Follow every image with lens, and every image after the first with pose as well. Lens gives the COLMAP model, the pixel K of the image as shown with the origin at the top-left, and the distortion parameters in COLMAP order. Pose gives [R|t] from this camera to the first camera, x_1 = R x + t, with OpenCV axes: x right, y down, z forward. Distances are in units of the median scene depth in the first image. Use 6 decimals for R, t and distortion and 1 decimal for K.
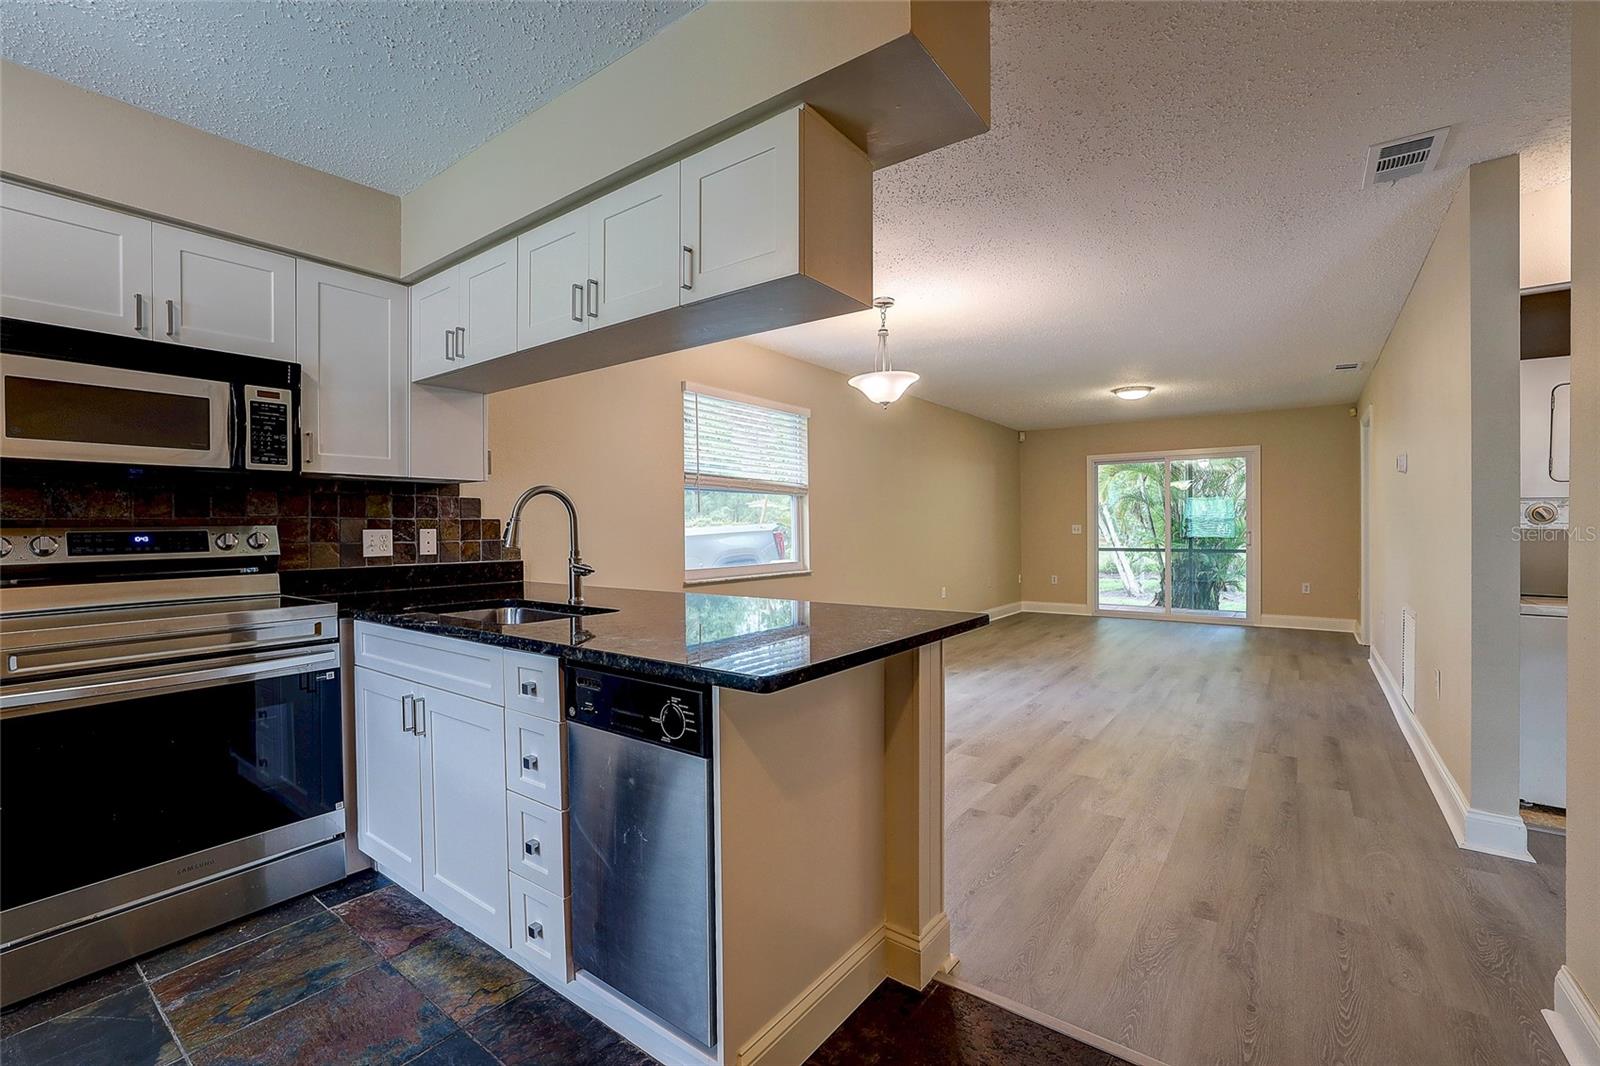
lens RADIAL K [[686.4, 0, 789.2], [0, 686.4, 534.2], [0, 0, 1]] dist [-0.028690, 0.001739]
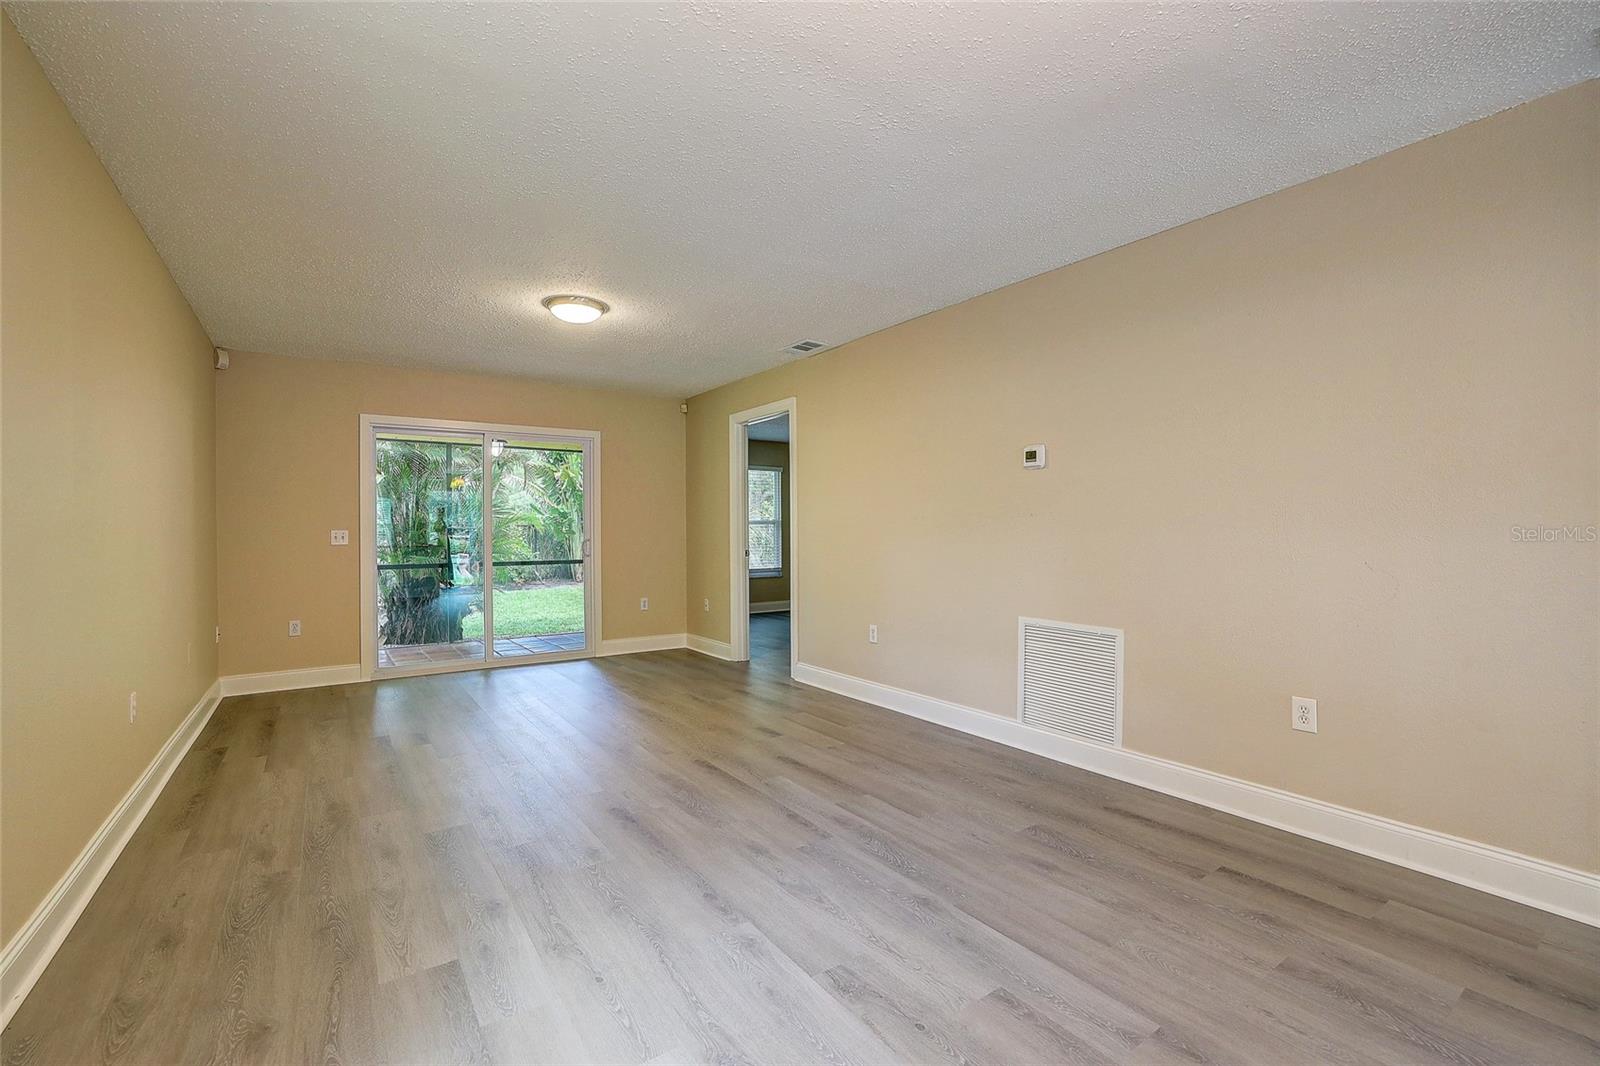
lens RADIAL K [[686.4, 0, 784.7], [0, 686.4, 536.4], [0, 0, 1]] dist [-0.028690, 0.001739]
pose [[0.319364, -0.005660, 0.947615, -0.029444], [0.016369, 0.999866, 0.000456, -0.008041], [-0.947491, 0.015366, 0.319414, 1.352277]]
